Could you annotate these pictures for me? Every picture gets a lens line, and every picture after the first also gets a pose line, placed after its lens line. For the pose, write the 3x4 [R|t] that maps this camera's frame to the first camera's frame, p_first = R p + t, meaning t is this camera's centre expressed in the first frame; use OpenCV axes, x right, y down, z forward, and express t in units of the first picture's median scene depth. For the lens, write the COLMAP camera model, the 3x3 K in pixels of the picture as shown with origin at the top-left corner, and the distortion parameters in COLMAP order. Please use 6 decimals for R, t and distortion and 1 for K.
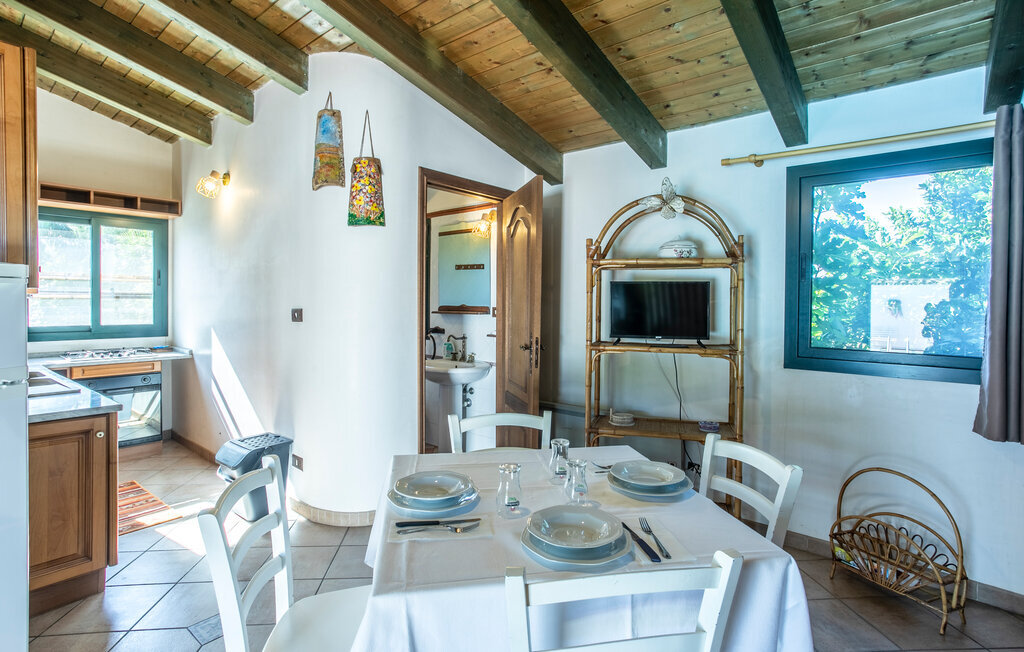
lens RADIAL K [[509.8, 0, 506.9], [0, 509.8, 307.2], [0, 0, 1]] dist [-0.055402, 0.035621]
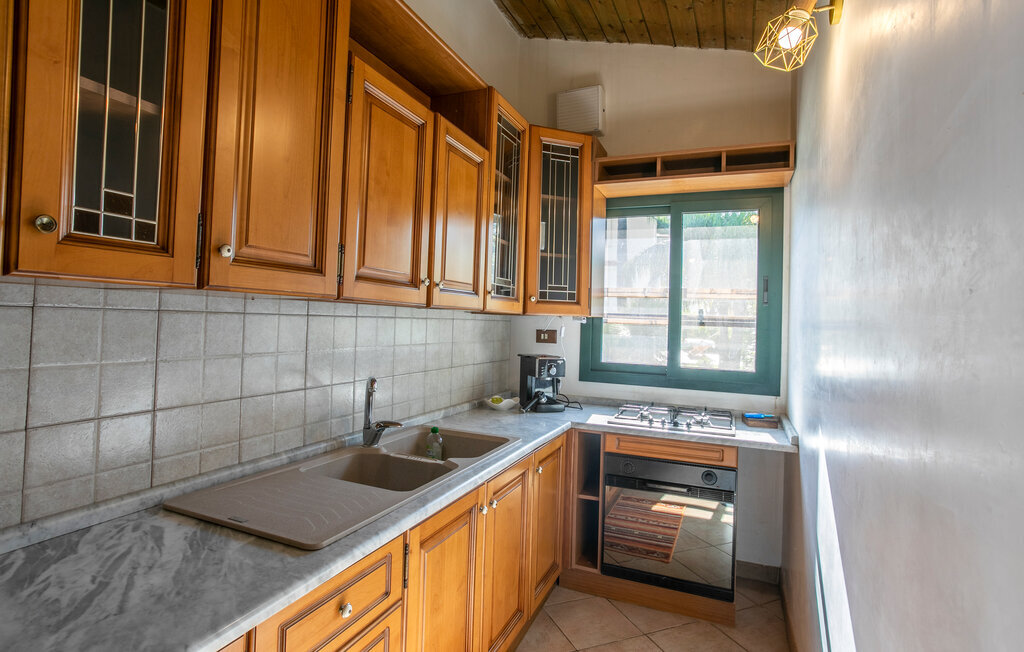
lens RADIAL K [[509.8, 0, 506.9], [0, 509.8, 307.2], [0, 0, 1]] dist [-0.055402, 0.035621]
pose [[0.285775, -0.022481, -0.958033, -0.254322], [-0.041771, 0.998482, -0.035890, -0.008553], [0.957386, 0.050274, 0.284402, 0.607565]]
